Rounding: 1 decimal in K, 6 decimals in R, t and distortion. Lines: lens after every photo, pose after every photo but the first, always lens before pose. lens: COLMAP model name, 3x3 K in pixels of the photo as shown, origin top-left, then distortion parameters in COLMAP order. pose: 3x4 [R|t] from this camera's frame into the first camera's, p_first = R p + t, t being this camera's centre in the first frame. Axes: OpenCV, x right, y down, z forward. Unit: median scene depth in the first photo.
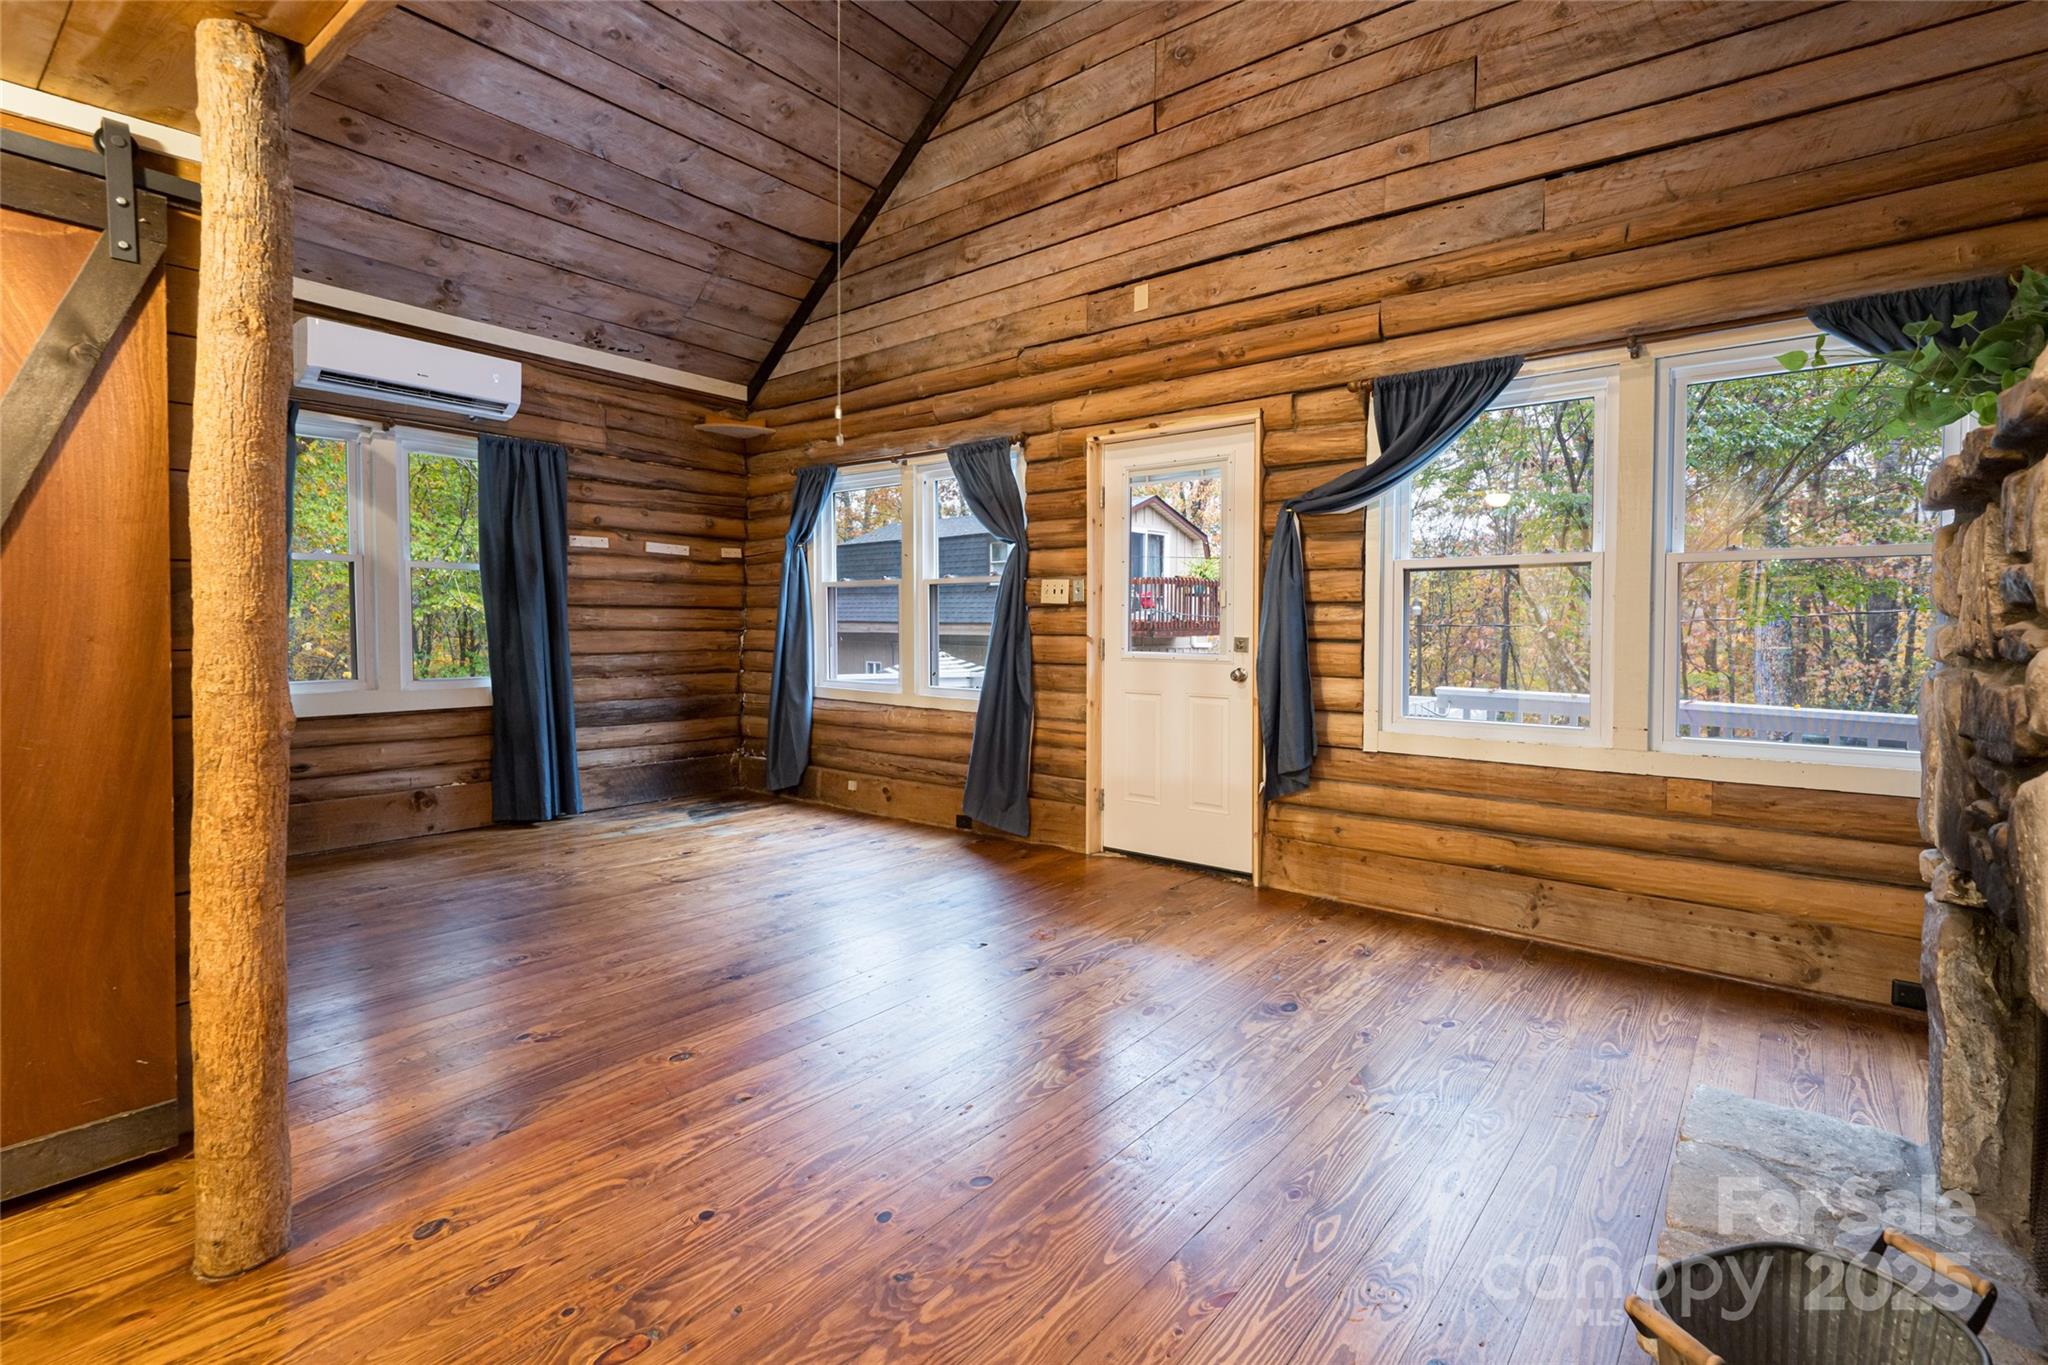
lens RADIAL K [[947.8, 0, 1029.0], [0, 947.8, 638.0], [0, 0, 1]] dist [-0.002724, -0.000322]
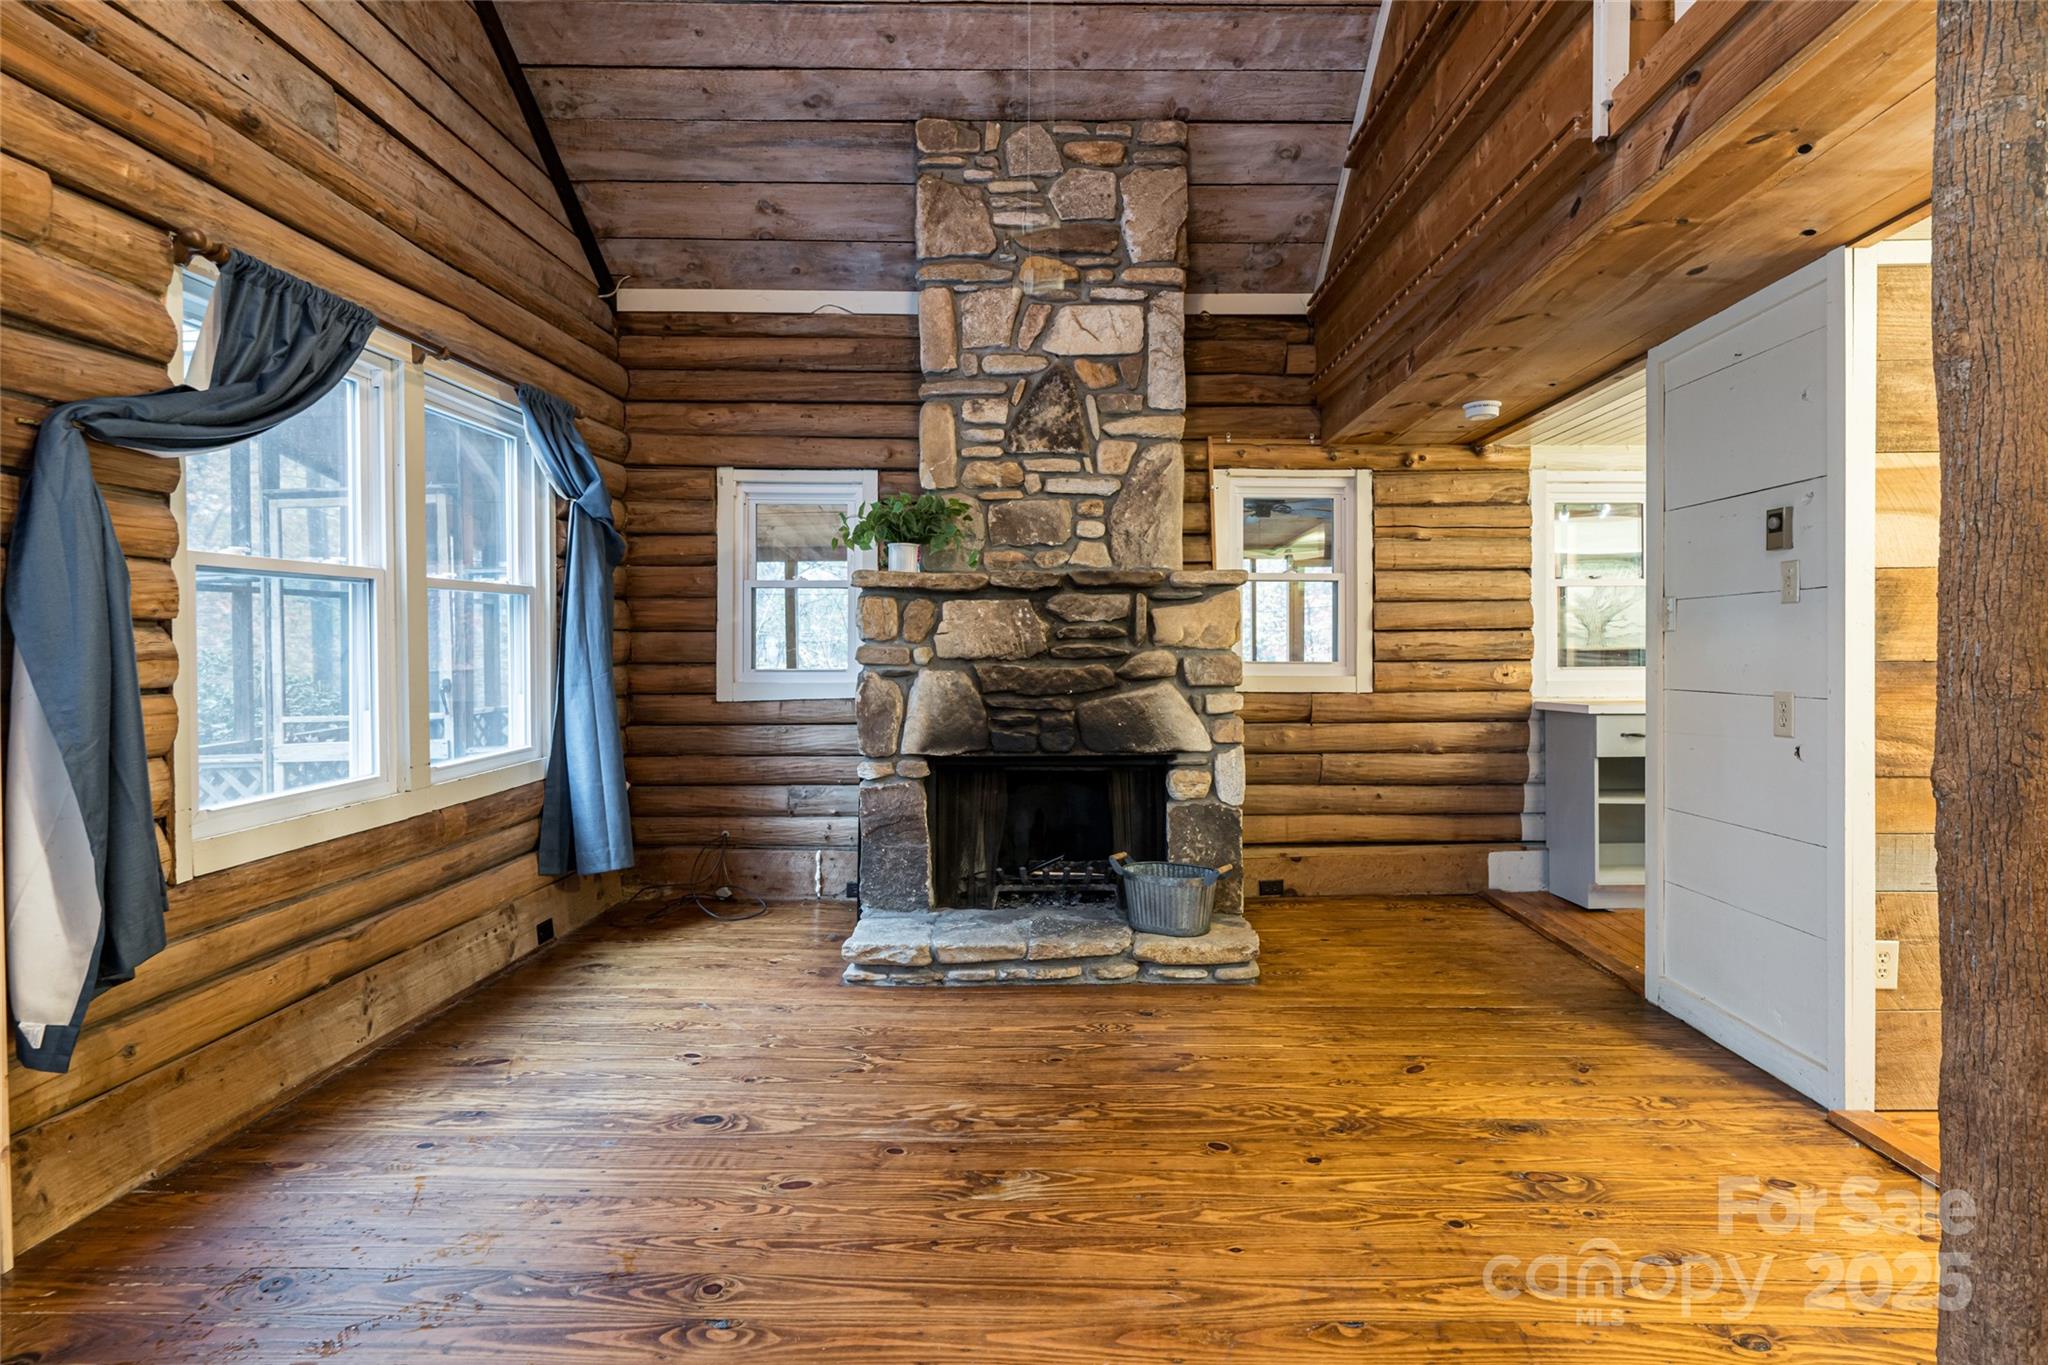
lens RADIAL K [[1060.5, 0, 1033.0], [0, 1060.5, 651.6], [0, 0, 1]] dist [0.004244, 0.001327]
pose [[-0.618047, -0.011758, 0.786053, -0.533937], [0.015864, 0.999498, 0.027424, -0.033303], [-0.785981, 0.029419, -0.617551, 1.145423]]
